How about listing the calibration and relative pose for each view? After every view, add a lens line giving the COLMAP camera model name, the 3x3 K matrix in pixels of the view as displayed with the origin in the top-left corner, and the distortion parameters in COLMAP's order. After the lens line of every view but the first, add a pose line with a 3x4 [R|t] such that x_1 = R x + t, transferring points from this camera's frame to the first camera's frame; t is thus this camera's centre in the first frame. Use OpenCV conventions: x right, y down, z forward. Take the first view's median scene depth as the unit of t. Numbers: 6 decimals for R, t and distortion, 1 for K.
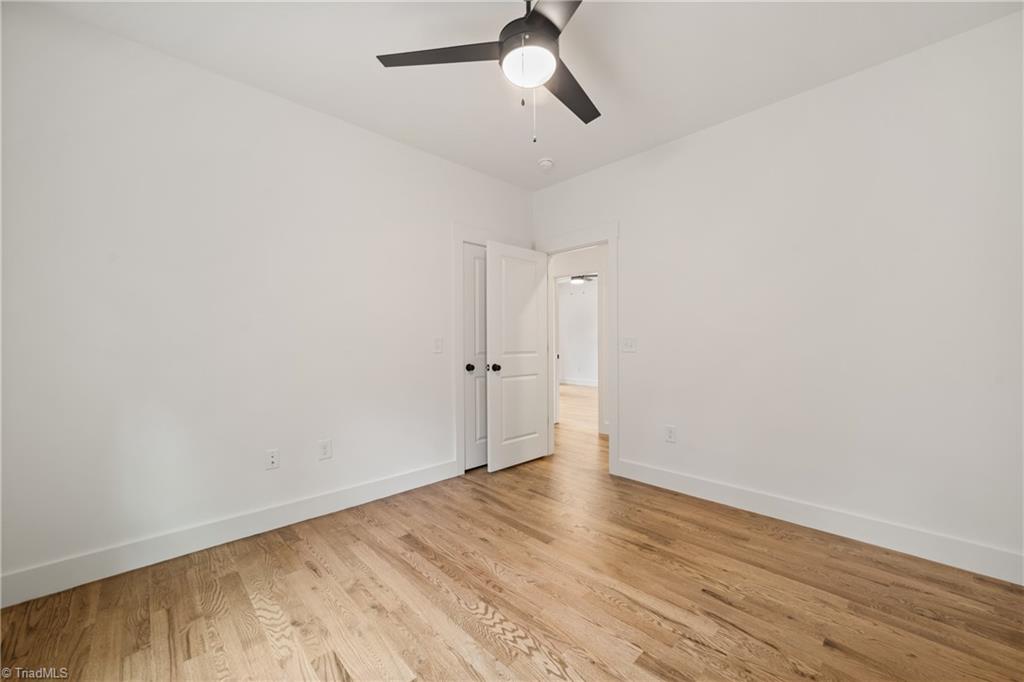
lens RADIAL K [[393.2, 0, 521.9], [0, 393.2, 342.5], [0, 0, 1]] dist [-0.016428, 0.004221]
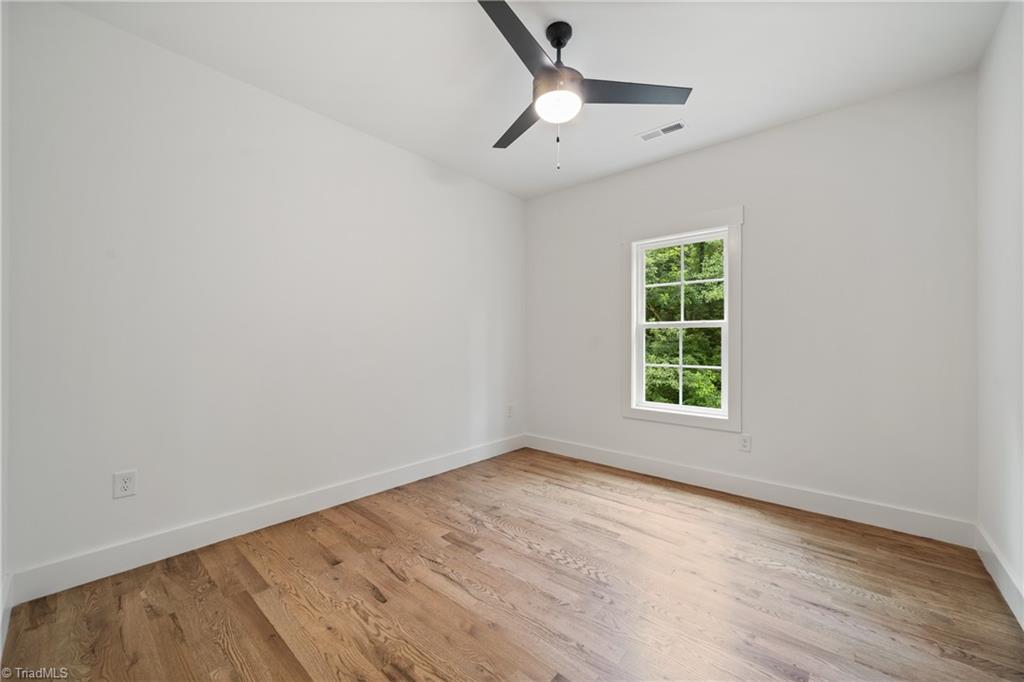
lens RADIAL K [[393.2, 0, 521.9], [0, 393.2, 342.5], [0, 0, 1]] dist [-0.016428, 0.004221]
pose [[-0.995904, 0.002808, -0.090377, 0.229693], [0.002381, 0.999985, 0.004836, -0.005592], [0.090389, 0.004601, -0.995896, 2.115788]]
